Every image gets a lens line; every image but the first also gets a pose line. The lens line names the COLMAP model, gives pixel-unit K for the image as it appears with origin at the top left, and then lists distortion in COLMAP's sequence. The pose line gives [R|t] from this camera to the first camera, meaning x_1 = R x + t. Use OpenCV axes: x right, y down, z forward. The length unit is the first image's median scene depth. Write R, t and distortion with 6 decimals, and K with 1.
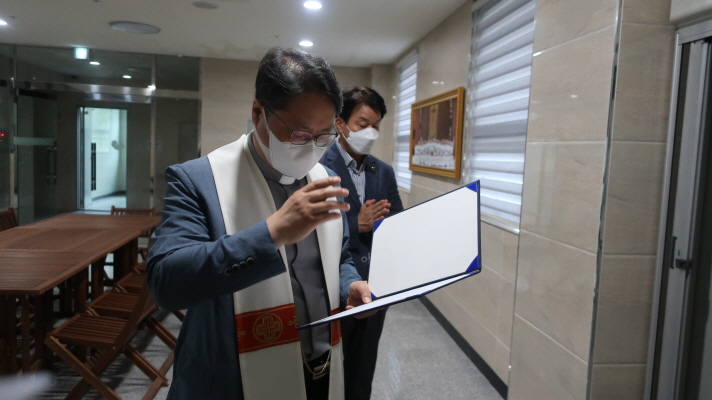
lens RADIAL K [[561.9, 0, 355.9], [0, 561.9, 206.0], [0, 0, 1]] dist [0.023381, -0.019572]
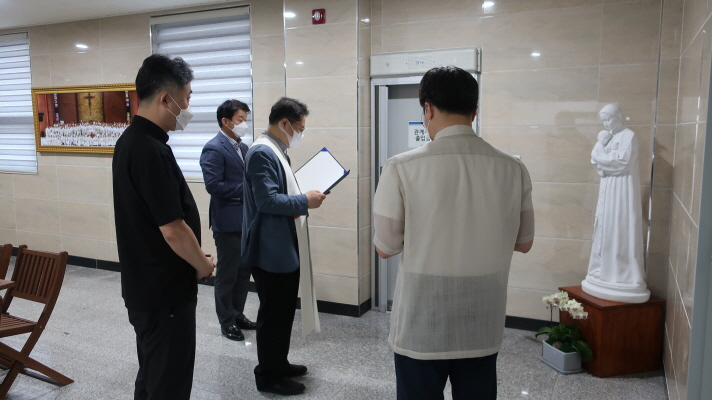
lens RADIAL K [[561.9, 0, 356.9], [0, 561.9, 199.9], [0, 0, 1]] dist [0.023381, -0.019572]
pose [[0.531881, -0.136293, 0.835779, -1.202414], [0.102803, 0.990056, 0.096029, -0.037341], [-0.840556, 0.034845, 0.540603, -0.159110]]
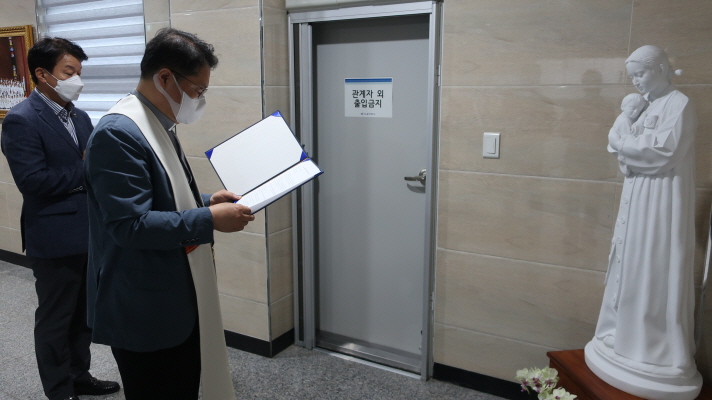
lens RADIAL K [[561.9, 0, 359.7], [0, 561.9, 201.3], [0, 0, 1]] dist [0.023381, -0.019572]
pose [[0.581699, -0.184679, 0.792161, -0.562081], [0.094438, 0.982632, 0.159737, -0.024850], [-0.807903, -0.018109, 0.589037, -0.083109]]
